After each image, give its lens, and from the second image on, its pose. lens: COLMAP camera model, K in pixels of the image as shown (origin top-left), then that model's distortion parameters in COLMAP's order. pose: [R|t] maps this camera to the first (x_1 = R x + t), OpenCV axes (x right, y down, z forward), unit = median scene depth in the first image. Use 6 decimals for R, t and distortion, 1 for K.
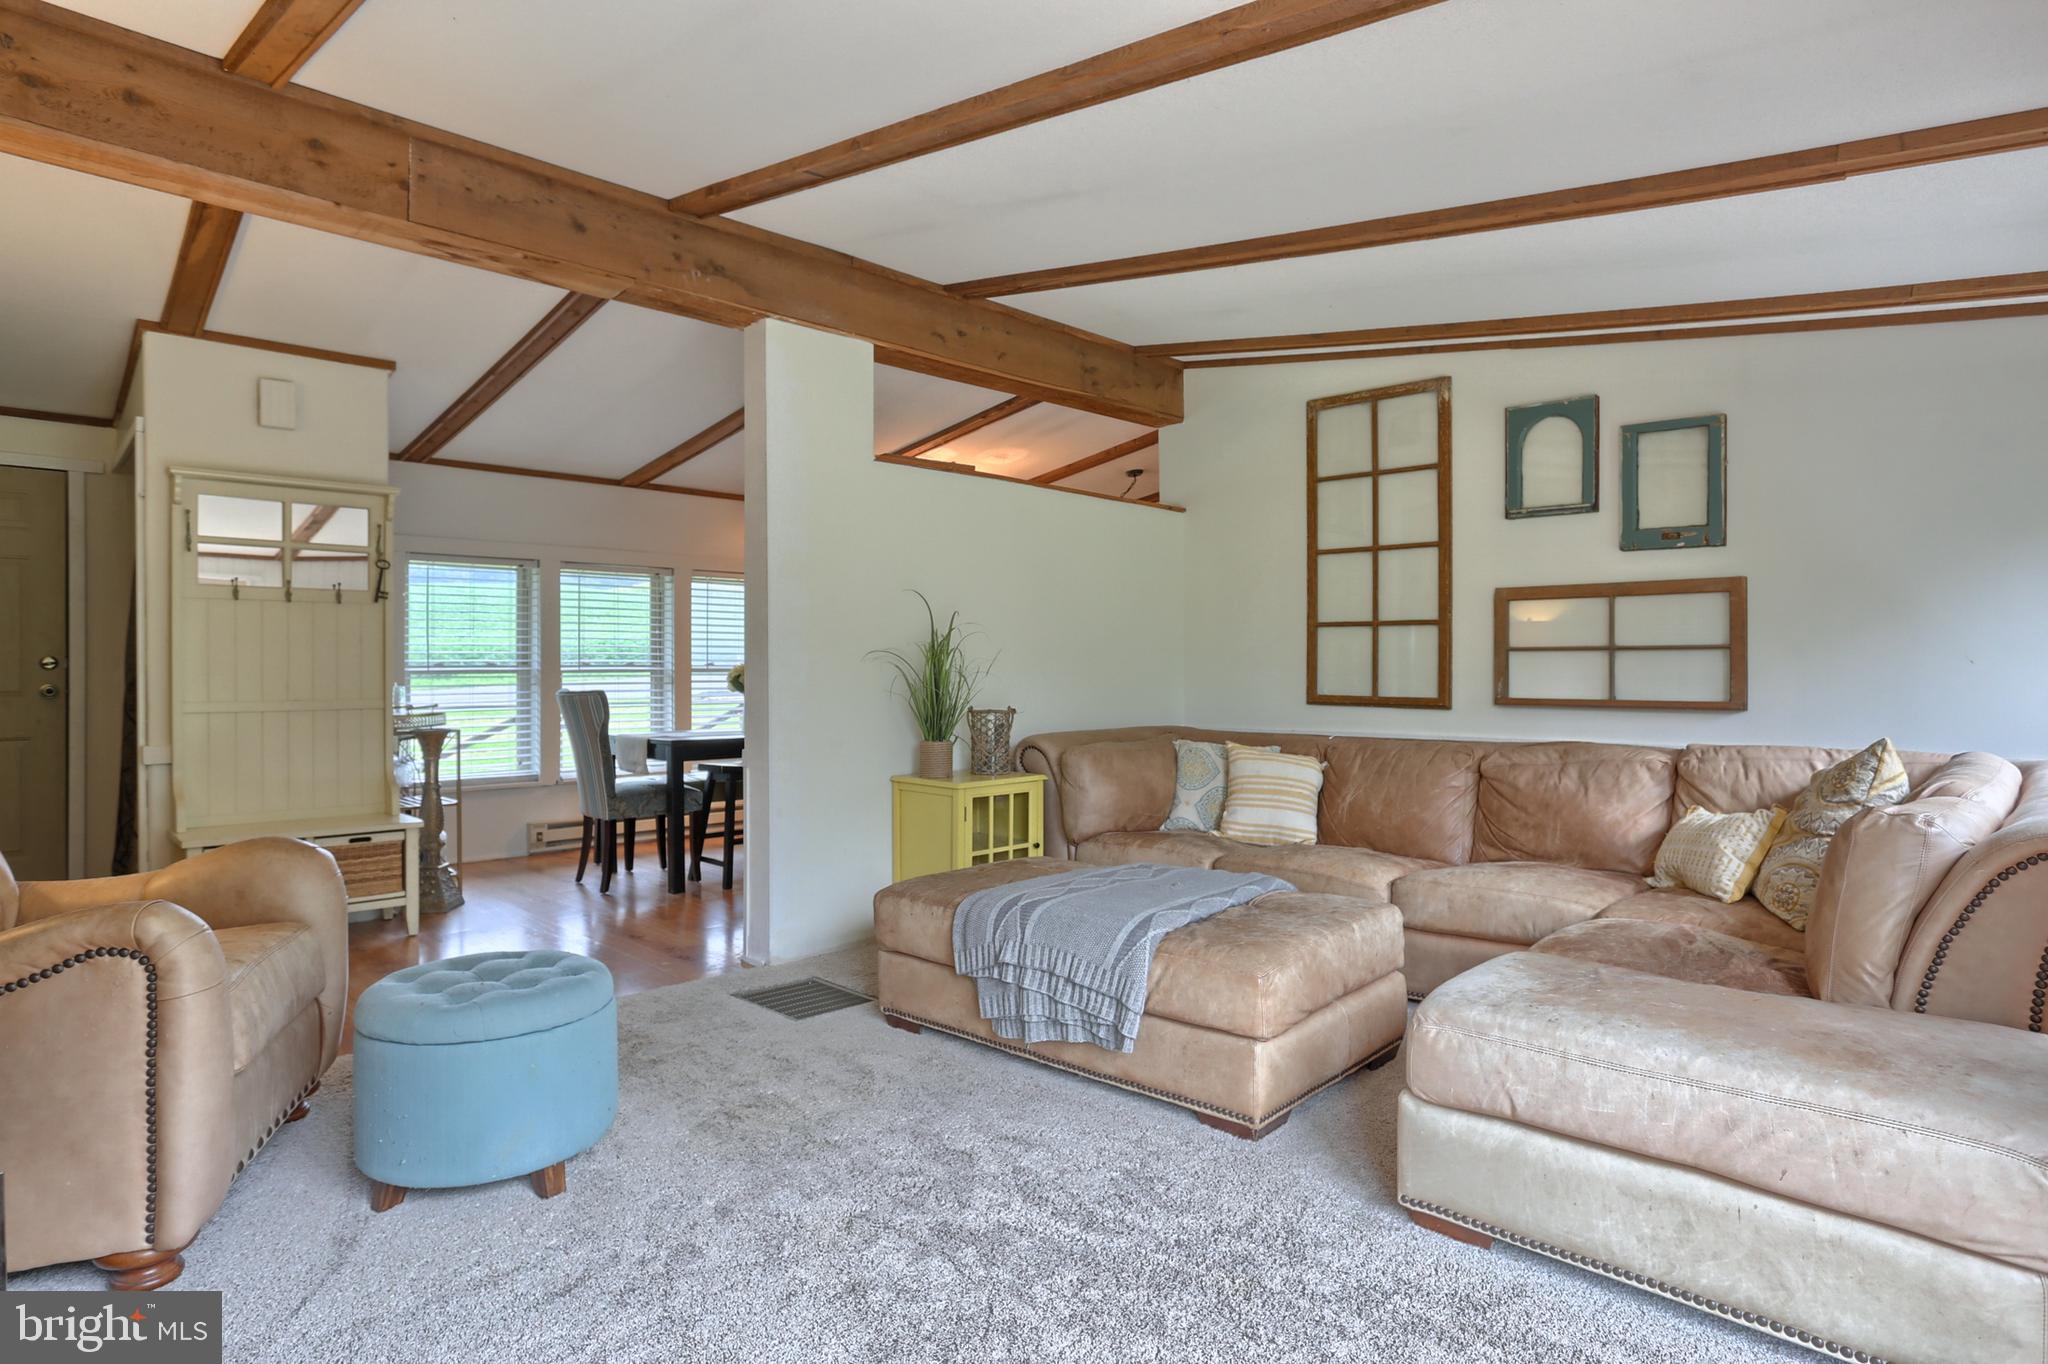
lens RADIAL K [[1085.9, 0, 1013.6], [0, 1085.9, 670.4], [0, 0, 1]] dist [-0.002735, 0.000230]
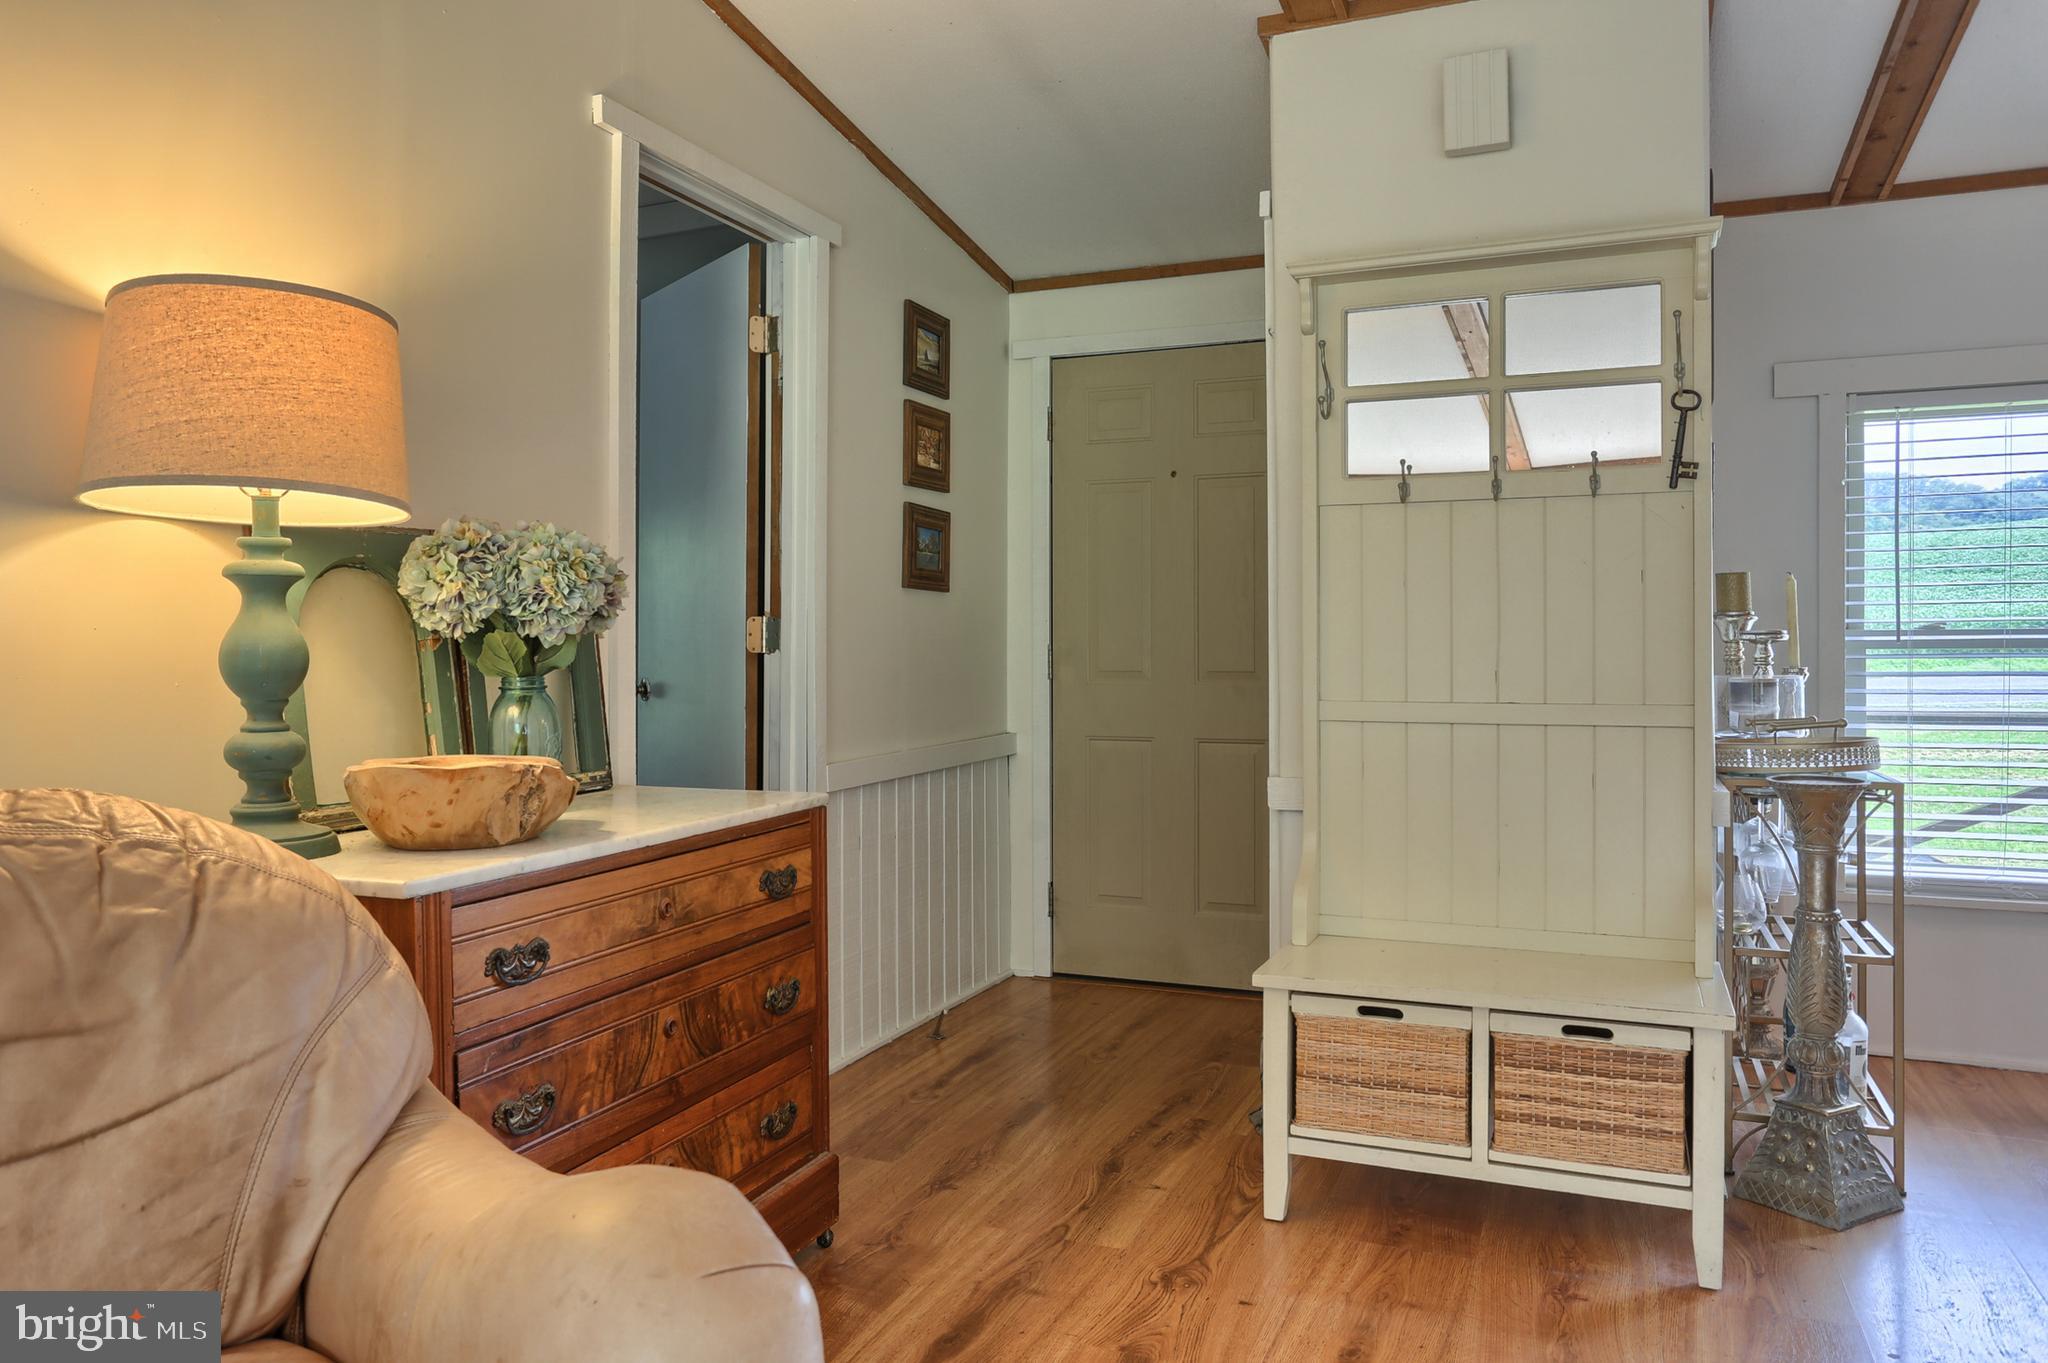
lens RADIAL K [[1407.5, 0, 1095.5], [0, 1407.5, 642.5], [0, 0, 1]] dist [-0.023641, 0.004619]
pose [[0.390492, -0.005763, -0.920588, -0.046710], [-0.002365, 0.999971, -0.007263, 0.001564], [0.920603, 0.005013, 0.390467, 0.171039]]
